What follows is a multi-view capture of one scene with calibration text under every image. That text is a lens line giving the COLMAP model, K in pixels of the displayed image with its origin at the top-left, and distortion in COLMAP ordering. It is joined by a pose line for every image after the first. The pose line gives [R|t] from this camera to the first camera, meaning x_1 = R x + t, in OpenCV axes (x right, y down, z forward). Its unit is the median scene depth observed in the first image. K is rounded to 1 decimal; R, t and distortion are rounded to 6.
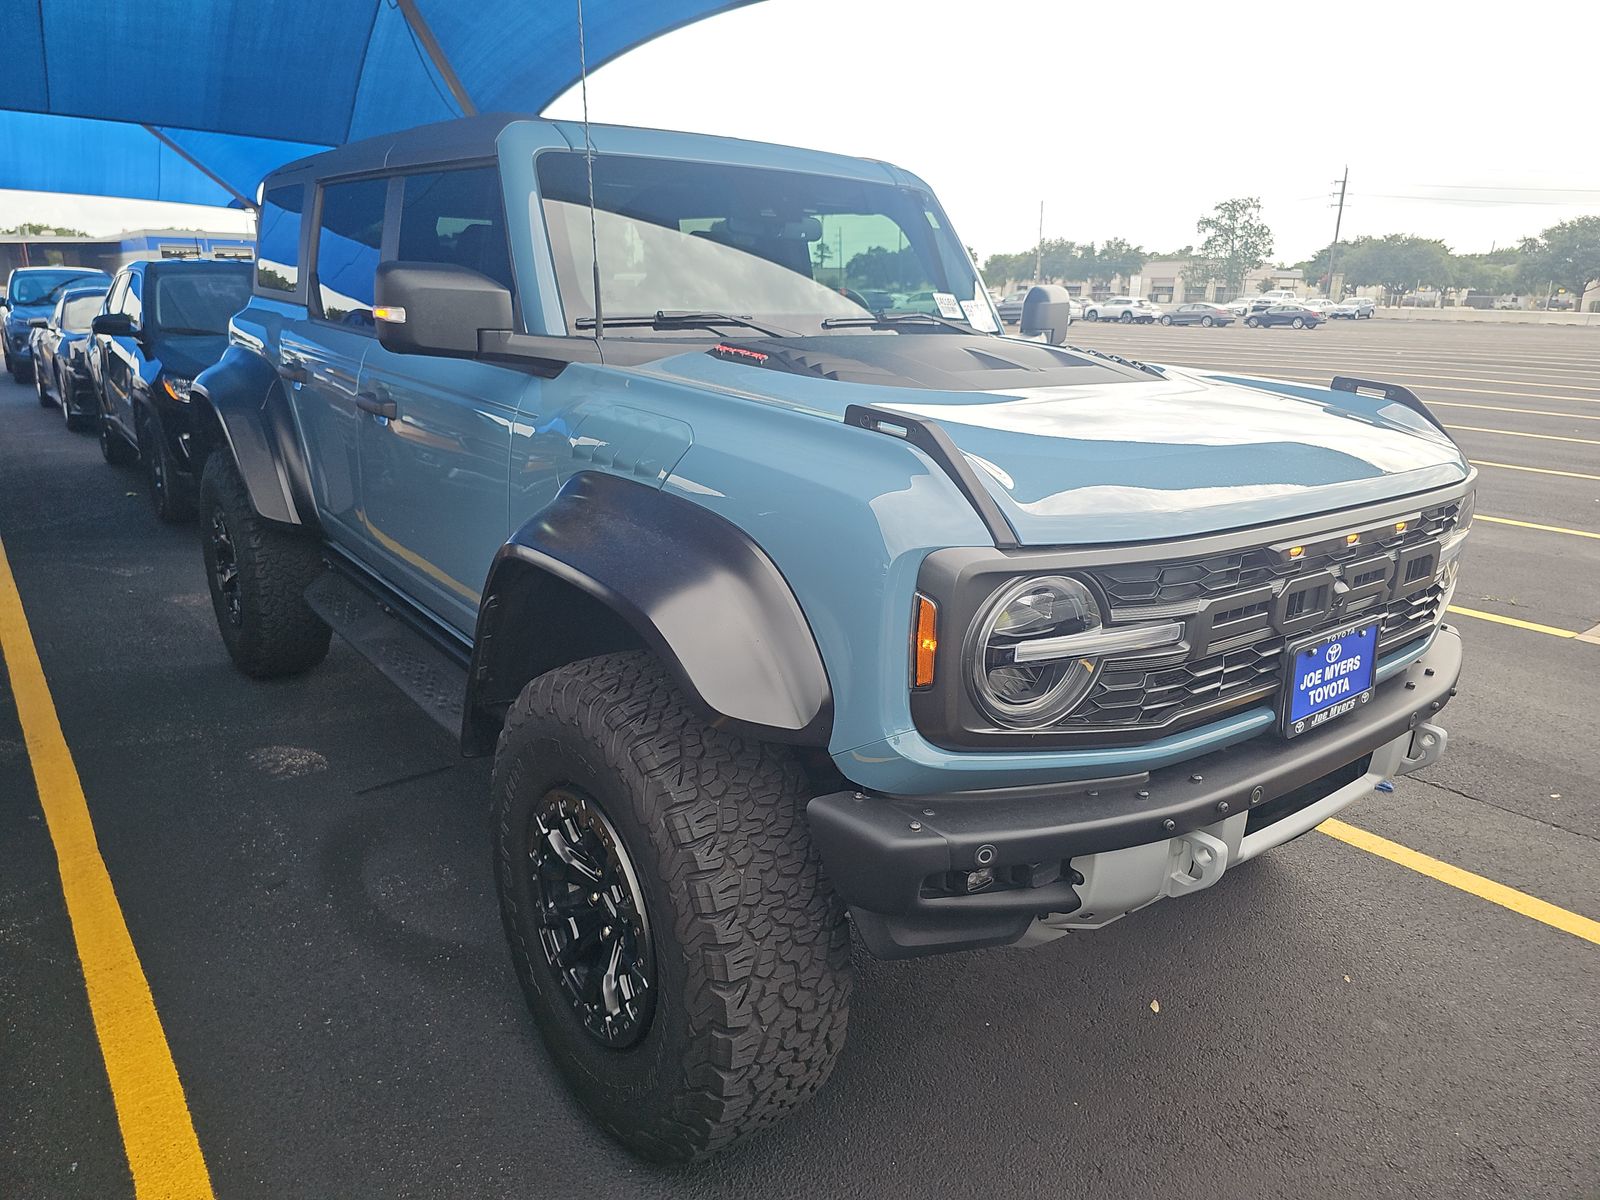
lens RADIAL K [[1081.9, 0, 794.9], [0, 1081.9, 592.6], [0, 0, 1]] dist [-0.010866, -0.000749]
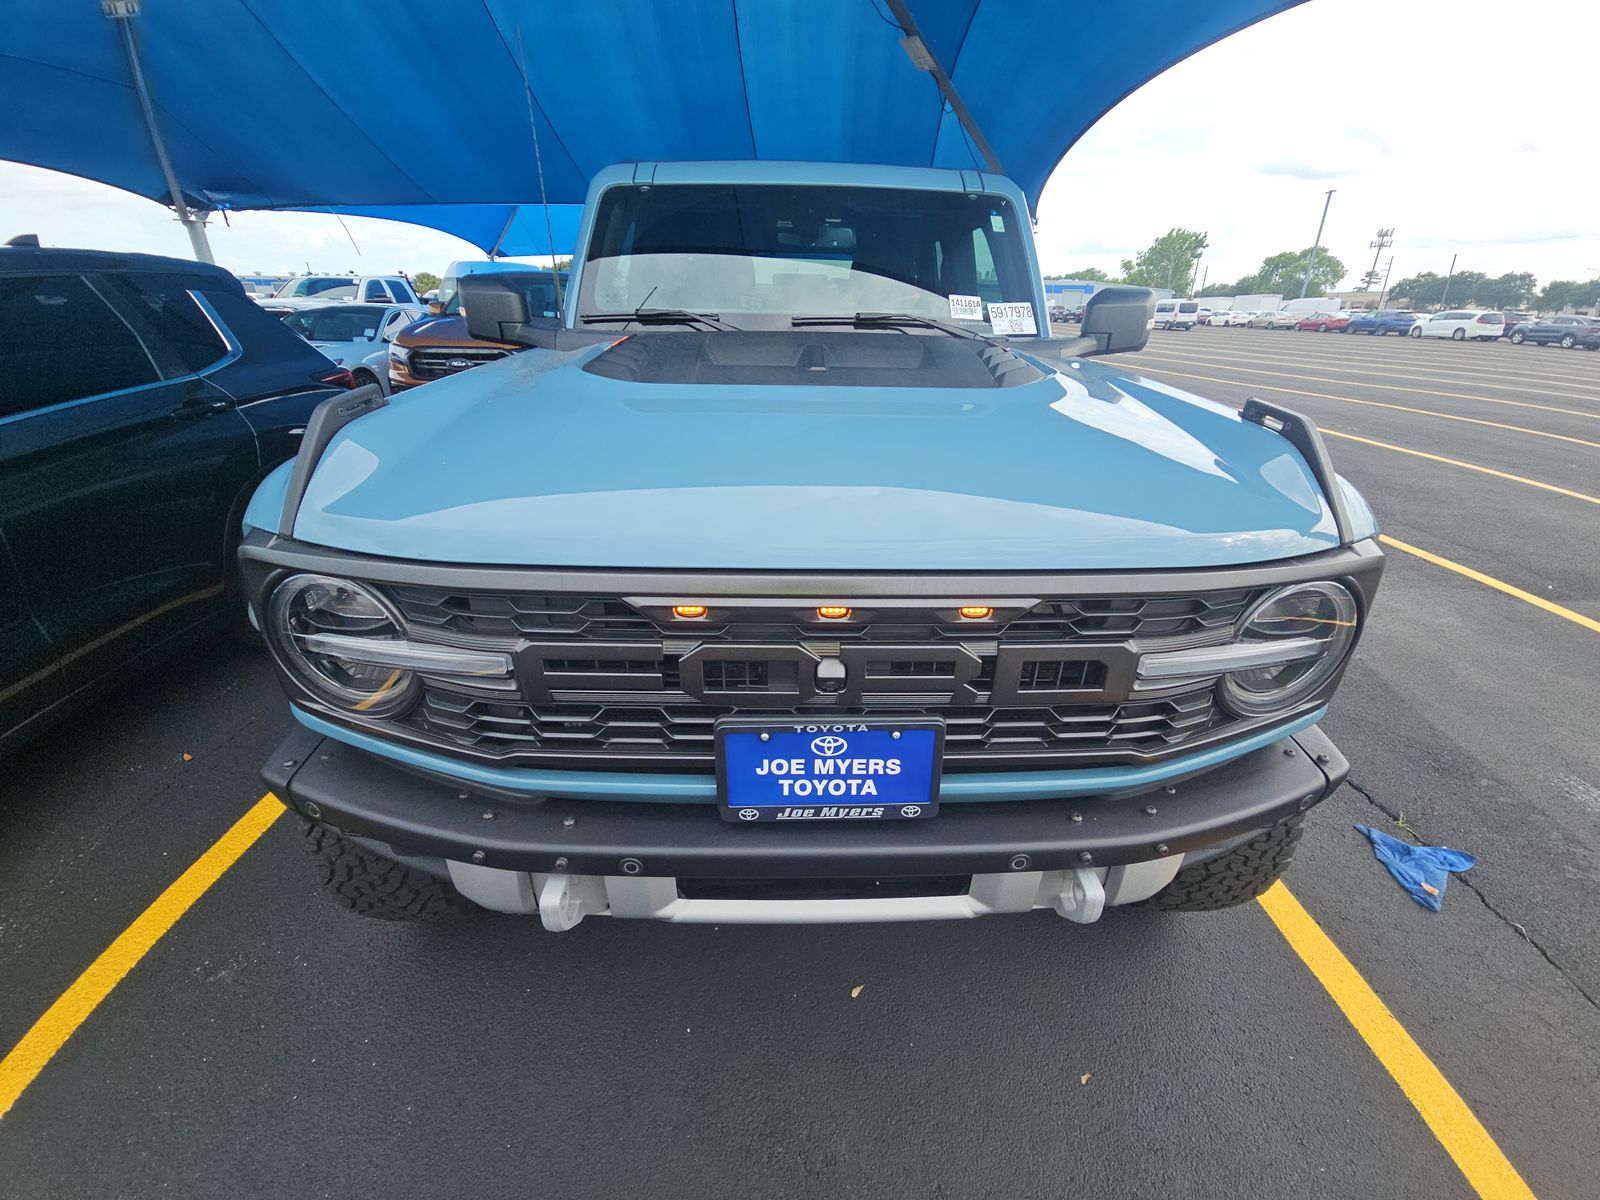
lens RADIAL K [[705.3, 0, 806.7], [0, 705.3, 604.0], [0, 0, 1]] dist [-0.028766, 0.000434]
pose [[0.811954, 0.227636, -0.537506, 0.679854], [-0.156600, 0.972018, 0.175094, -0.123878], [0.562323, -0.057995, 0.824882, 0.516853]]
